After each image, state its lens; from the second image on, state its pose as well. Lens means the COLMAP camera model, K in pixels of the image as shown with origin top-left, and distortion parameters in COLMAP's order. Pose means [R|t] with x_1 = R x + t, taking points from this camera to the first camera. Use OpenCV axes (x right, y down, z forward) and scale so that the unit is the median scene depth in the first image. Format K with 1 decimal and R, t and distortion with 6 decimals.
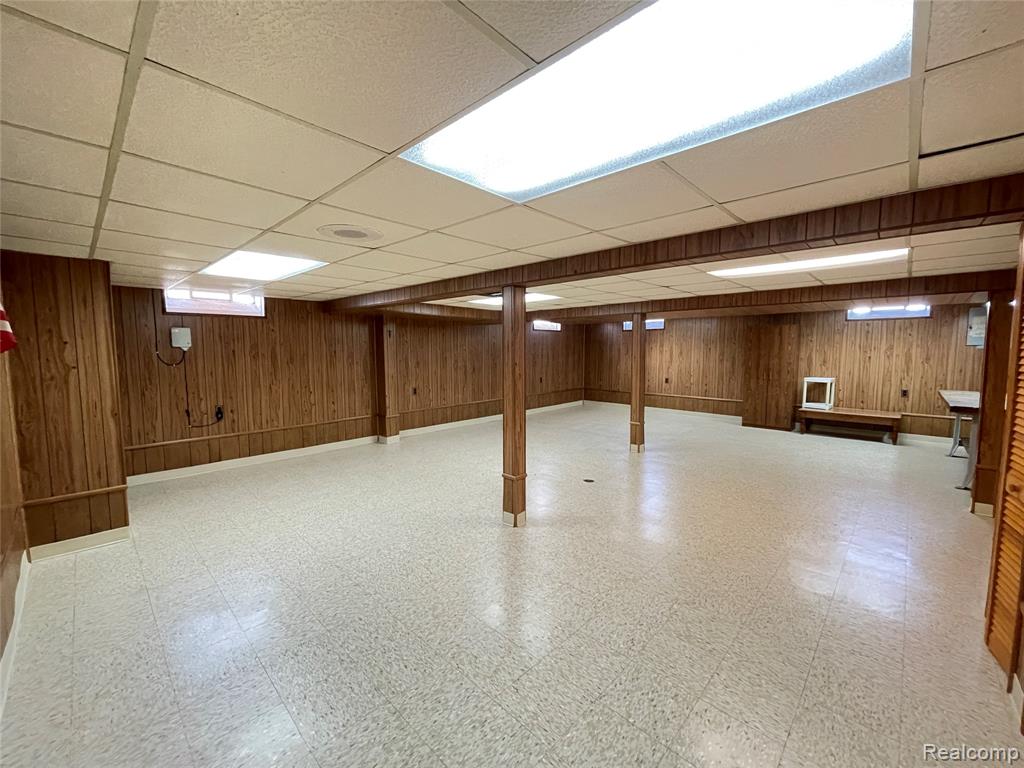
lens RADIAL K [[414.0, 0, 511.3], [0, 414.0, 382.4], [0, 0, 1]] dist [-0.000191, -0.000171]
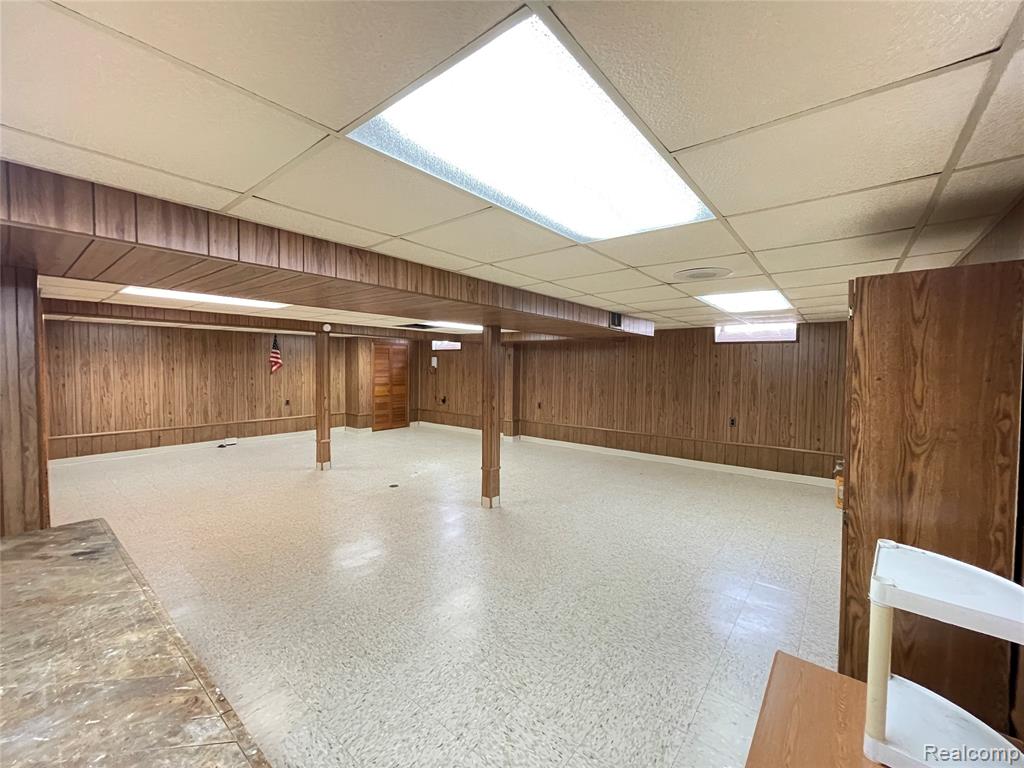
lens RADIAL K [[414.0, 0, 511.3], [0, 414.0, 382.4], [0, 0, 1]] dist [-0.000191, -0.000171]
pose [[0.075579, 0.041324, -0.996283, 0.887563], [-0.091040, 0.995254, 0.034374, -0.073626], [0.992975, 0.088104, 0.078983, 0.811286]]
